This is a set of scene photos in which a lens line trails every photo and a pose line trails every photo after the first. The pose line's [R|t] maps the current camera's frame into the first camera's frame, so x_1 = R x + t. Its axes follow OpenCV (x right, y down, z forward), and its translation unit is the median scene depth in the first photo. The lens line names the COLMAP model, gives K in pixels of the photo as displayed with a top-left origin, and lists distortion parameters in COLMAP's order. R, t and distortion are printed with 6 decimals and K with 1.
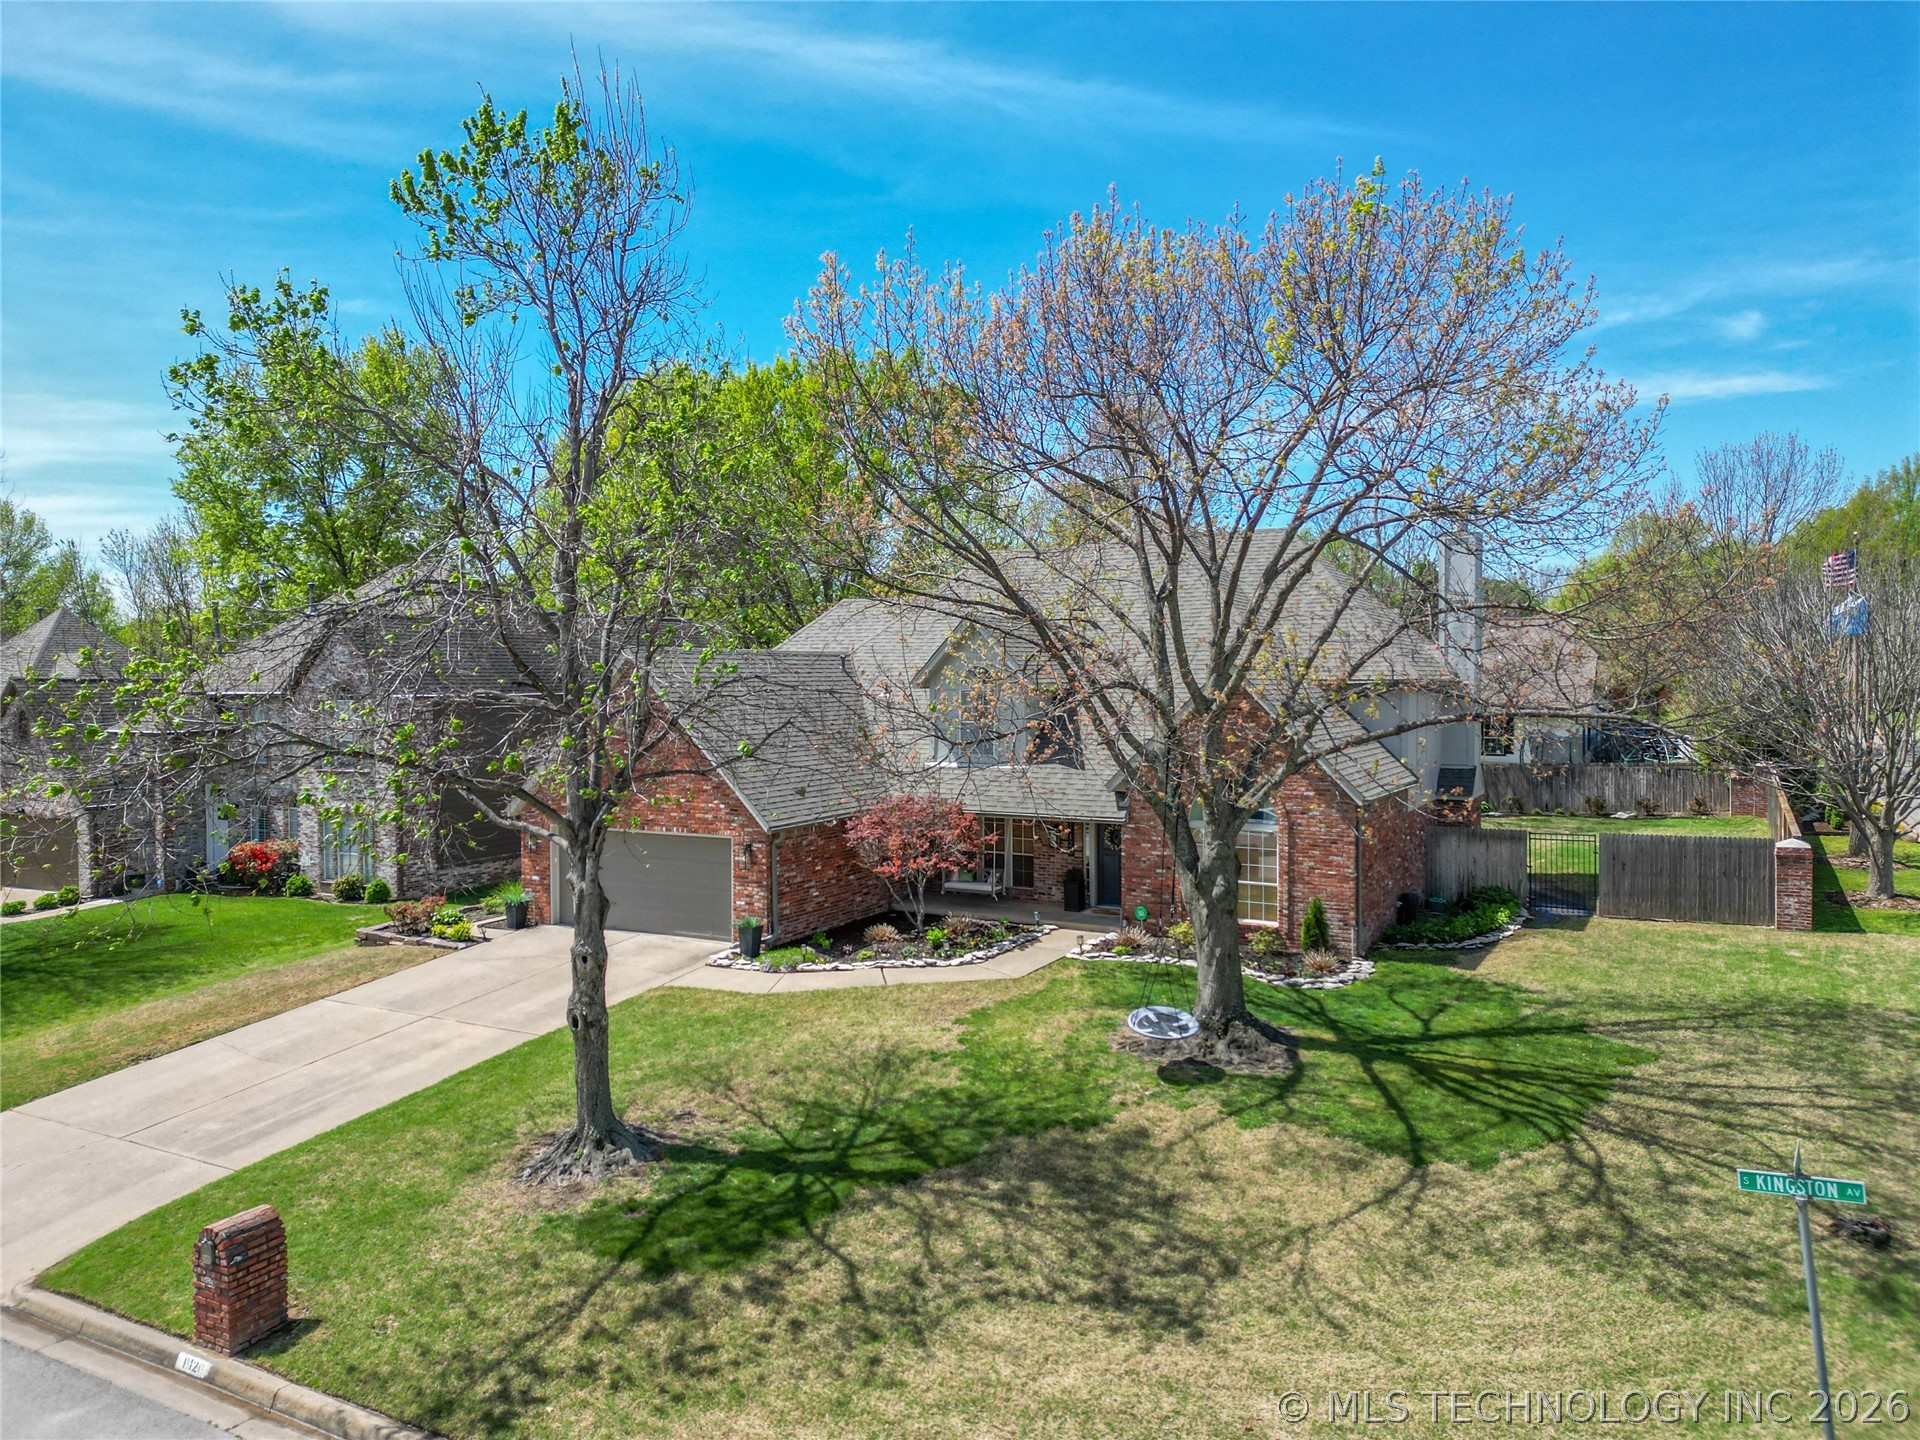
lens RADIAL K [[1327.7, 0, 950.5], [0, 1327.7, 725.9], [0, 0, 1]] dist [0.077137, -0.067153]
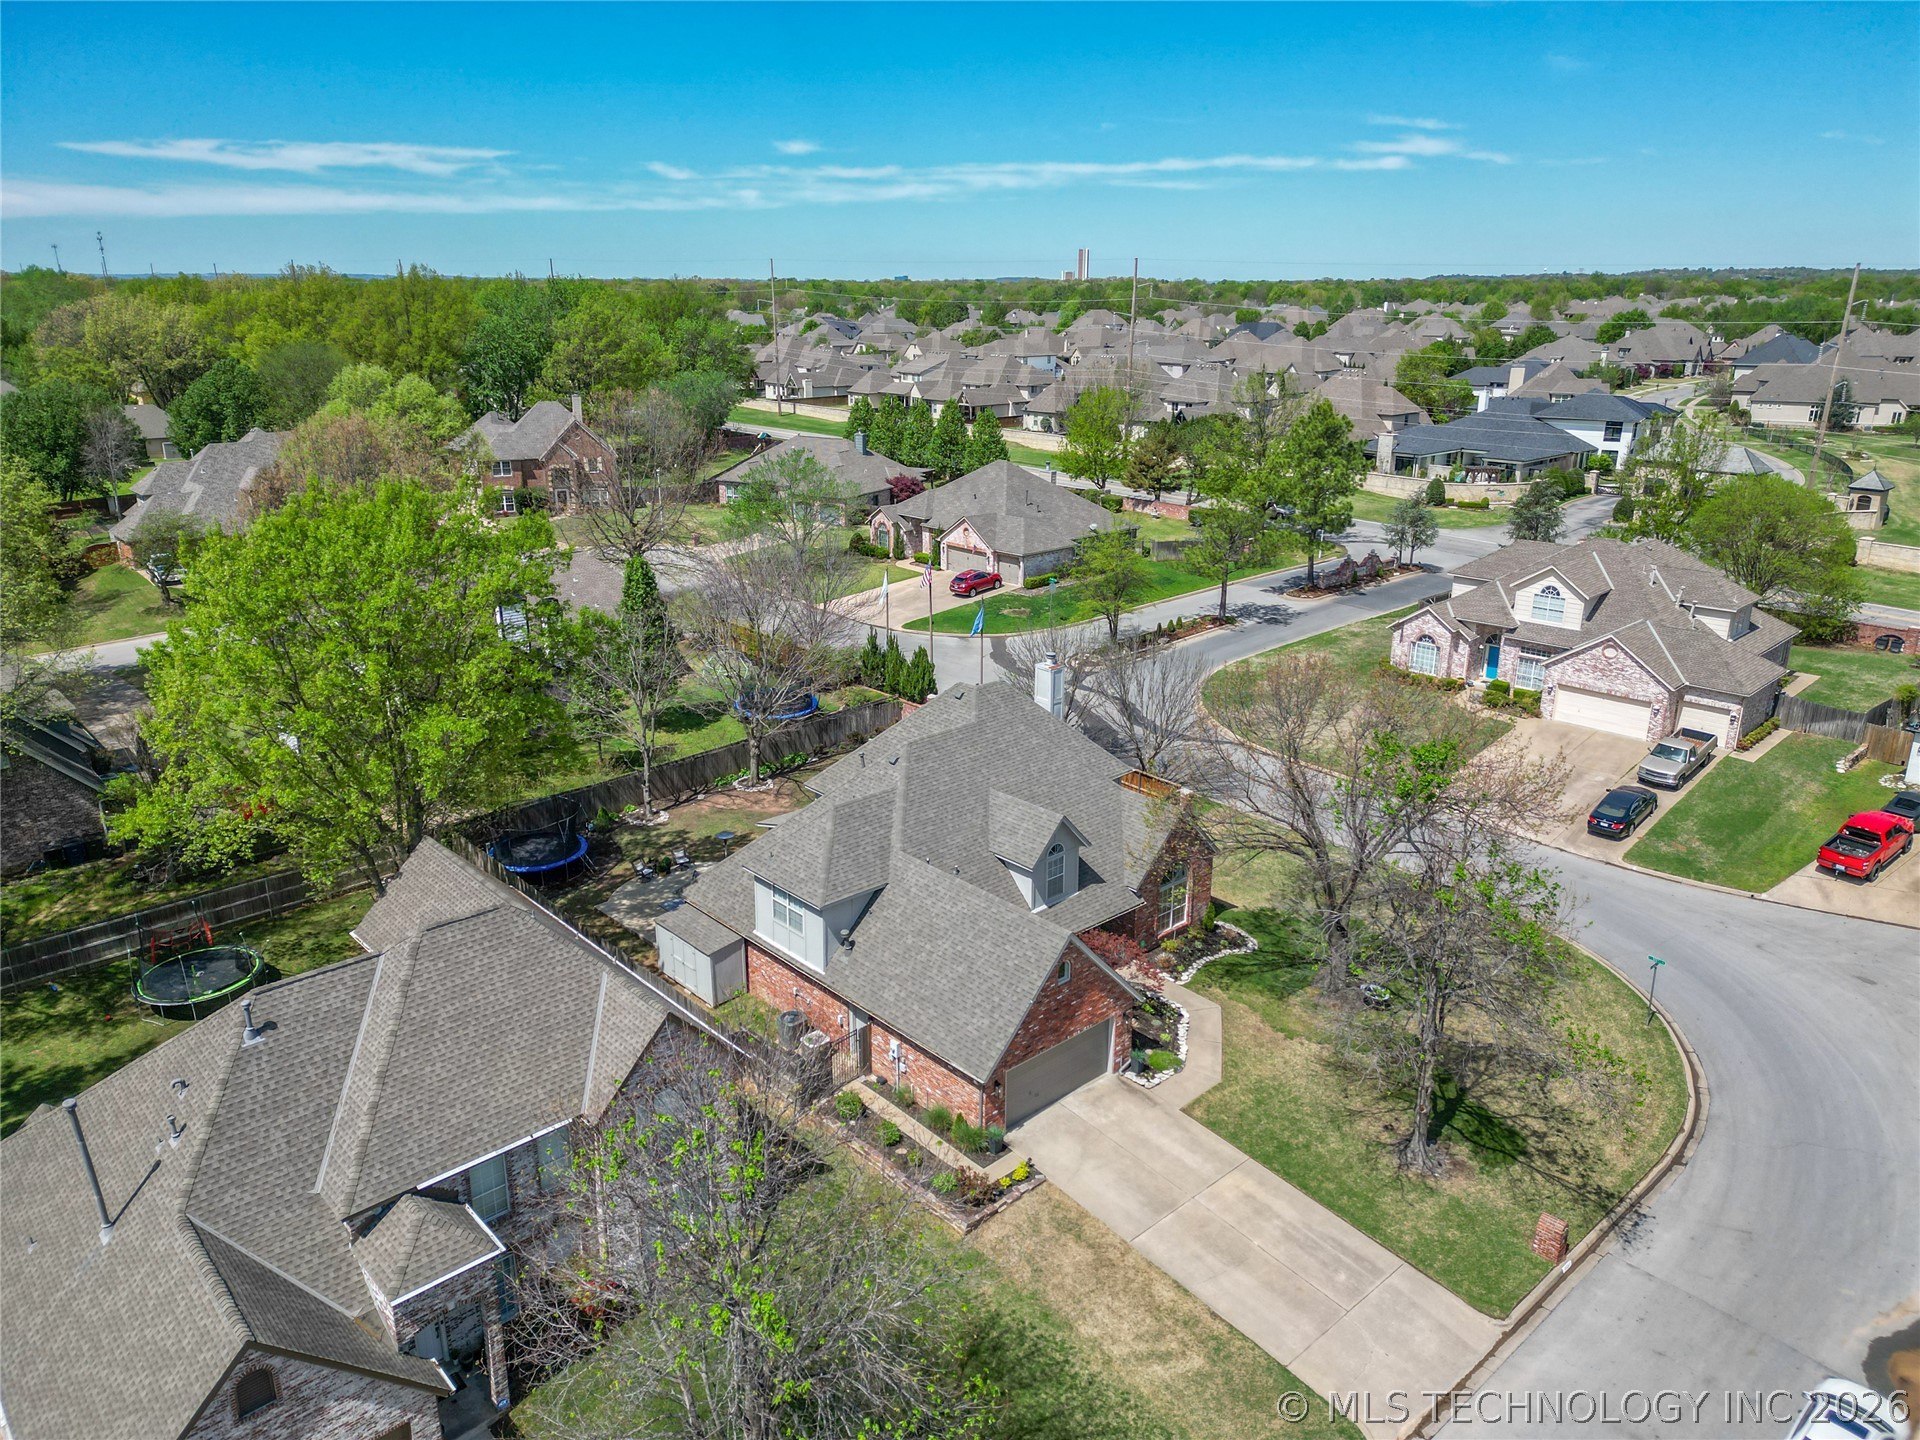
lens RADIAL K [[1327.7, 0, 950.5], [0, 1327.7, 725.9], [0, 0, 1]] dist [0.077137, -0.067153]
pose [[0.317891, -0.287826, 0.903383, -2.269292], [0.027219, 0.955186, 0.294753, -1.047133], [-0.947737, -0.069110, 0.311479, 1.007904]]
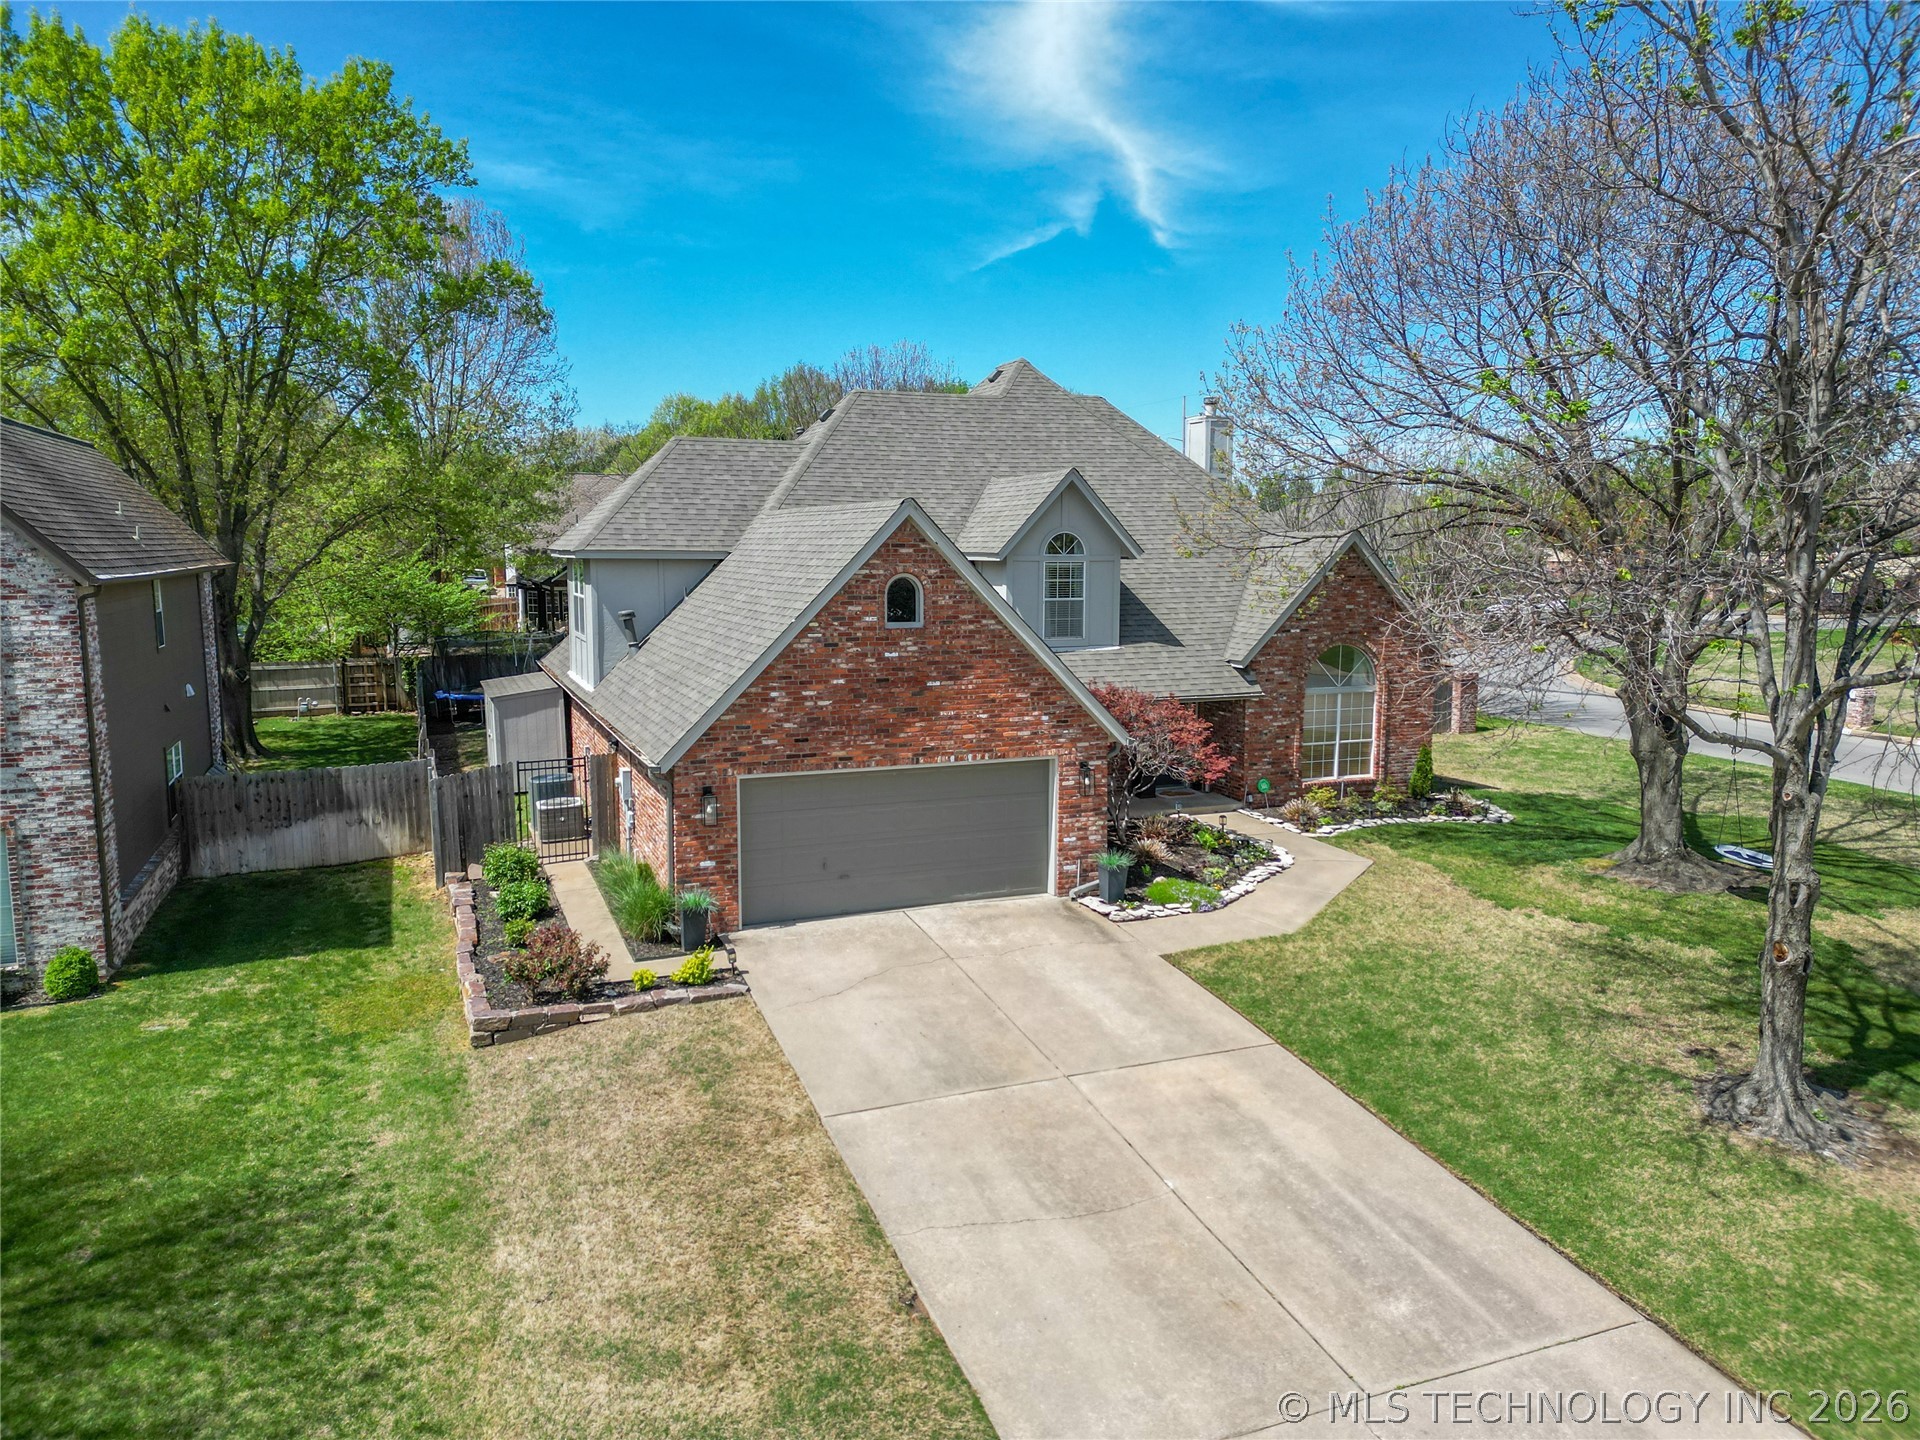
lens RADIAL K [[1327.7, 0, 950.5], [0, 1327.7, 725.9], [0, 0, 1]] dist [0.077137, -0.067153]
pose [[0.624959, -0.099491, 0.774291, -1.126916], [0.022752, 0.993746, 0.109325, -0.026761], [-0.780326, -0.050707, 0.623314, 0.816485]]
